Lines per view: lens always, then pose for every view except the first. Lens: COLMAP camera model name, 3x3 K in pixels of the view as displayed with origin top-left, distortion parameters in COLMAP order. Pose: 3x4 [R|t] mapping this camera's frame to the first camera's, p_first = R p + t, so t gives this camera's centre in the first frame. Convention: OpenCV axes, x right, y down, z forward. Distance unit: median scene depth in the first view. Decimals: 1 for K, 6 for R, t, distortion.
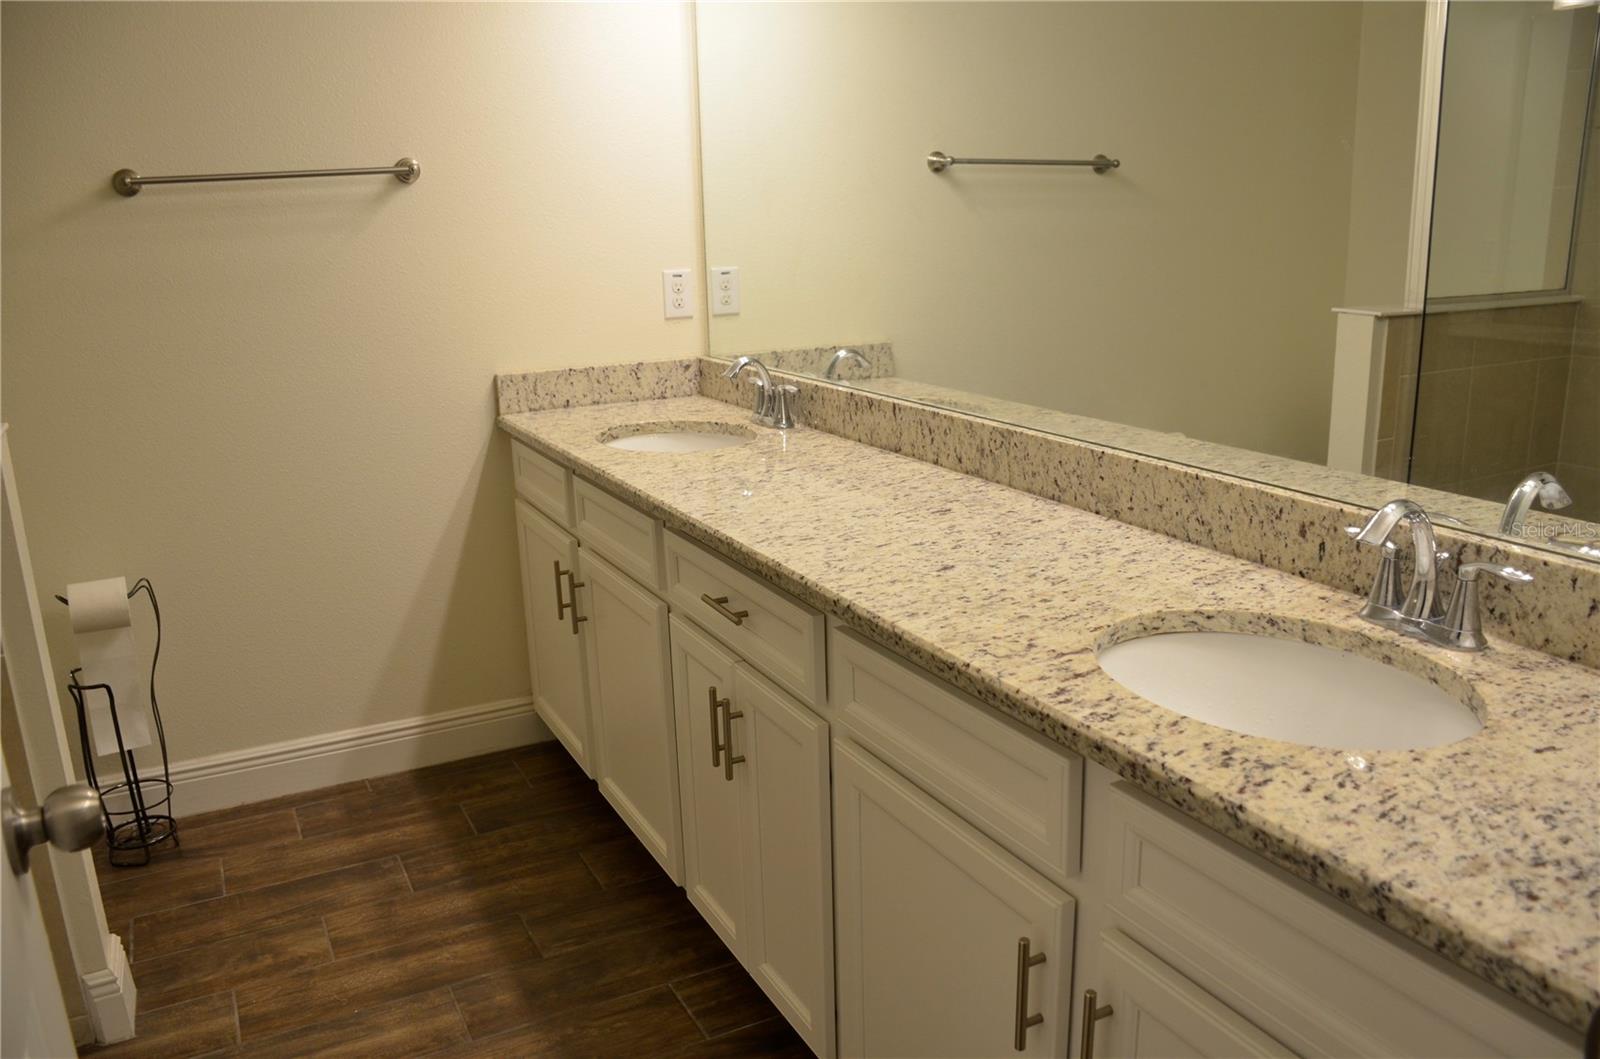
lens RADIAL K [[1238.3, 0, 792.7], [0, 1238.3, 532.7], [0, 0, 1]] dist [-0.143081, 0.083654]
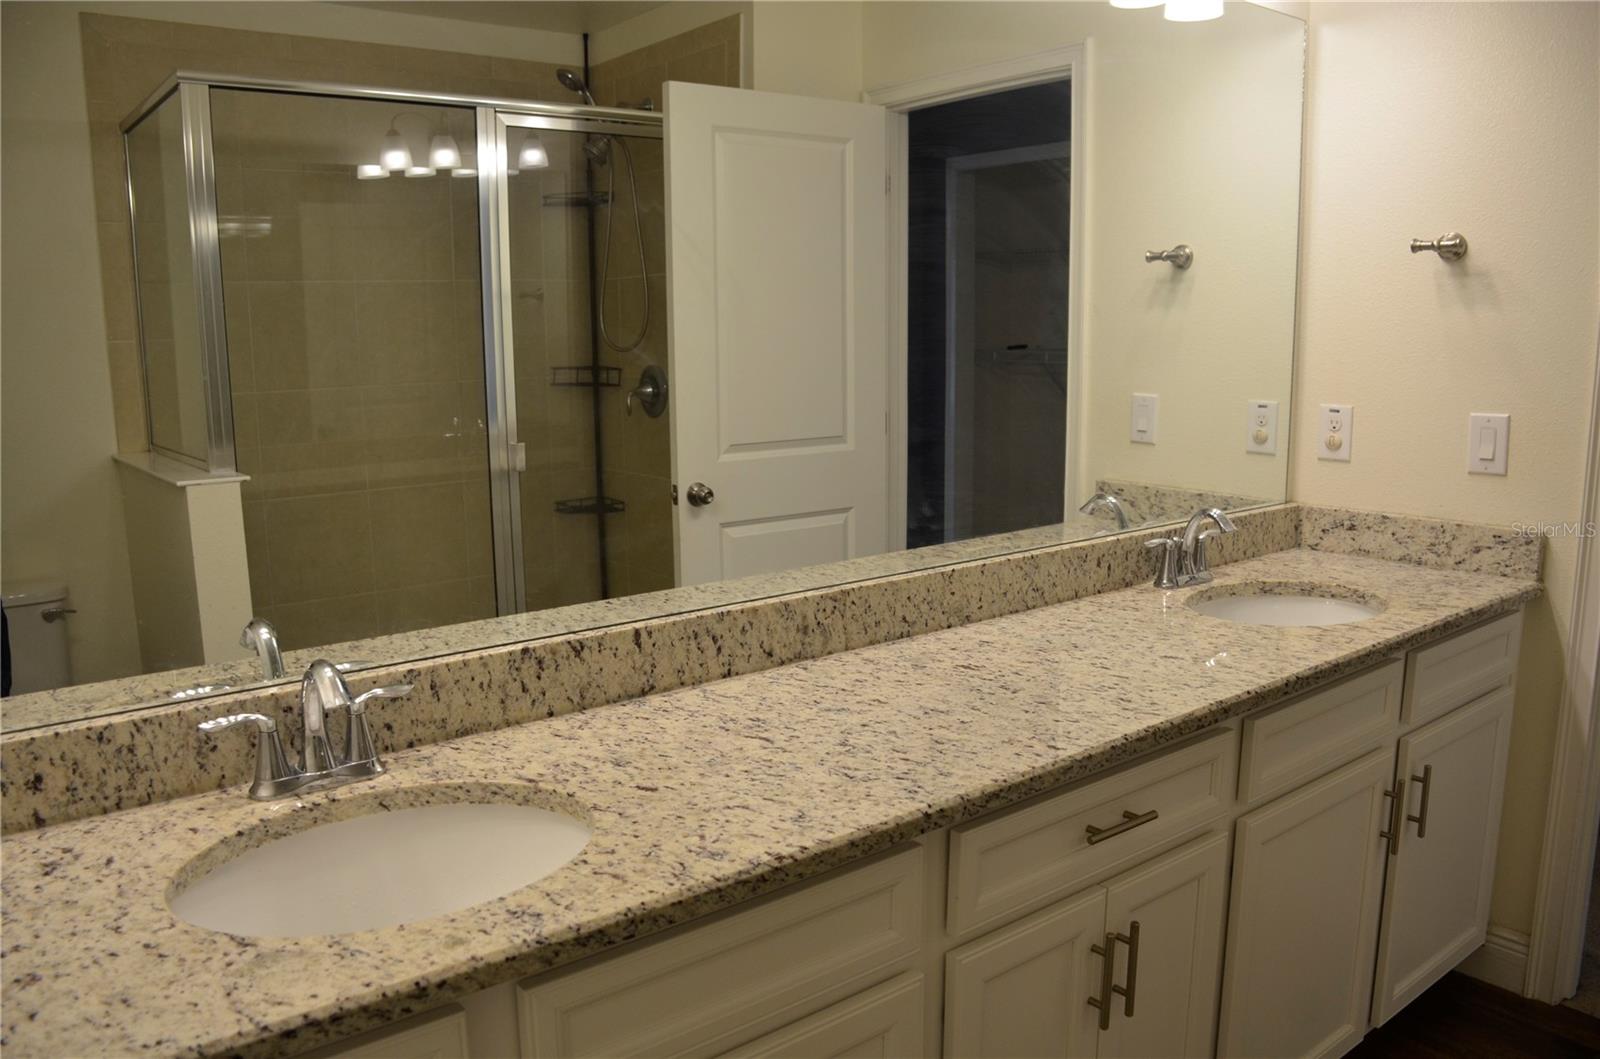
lens RADIAL K [[1238.3, 0, 792.8], [0, 1238.3, 531.9], [0, 0, 1]] dist [-0.143081, 0.083654]
pose [[-0.193710, -0.130788, 0.972302, -0.748537], [0.266168, 0.946895, 0.180399, -0.317508], [-0.944262, 0.293741, -0.148611, 1.217542]]
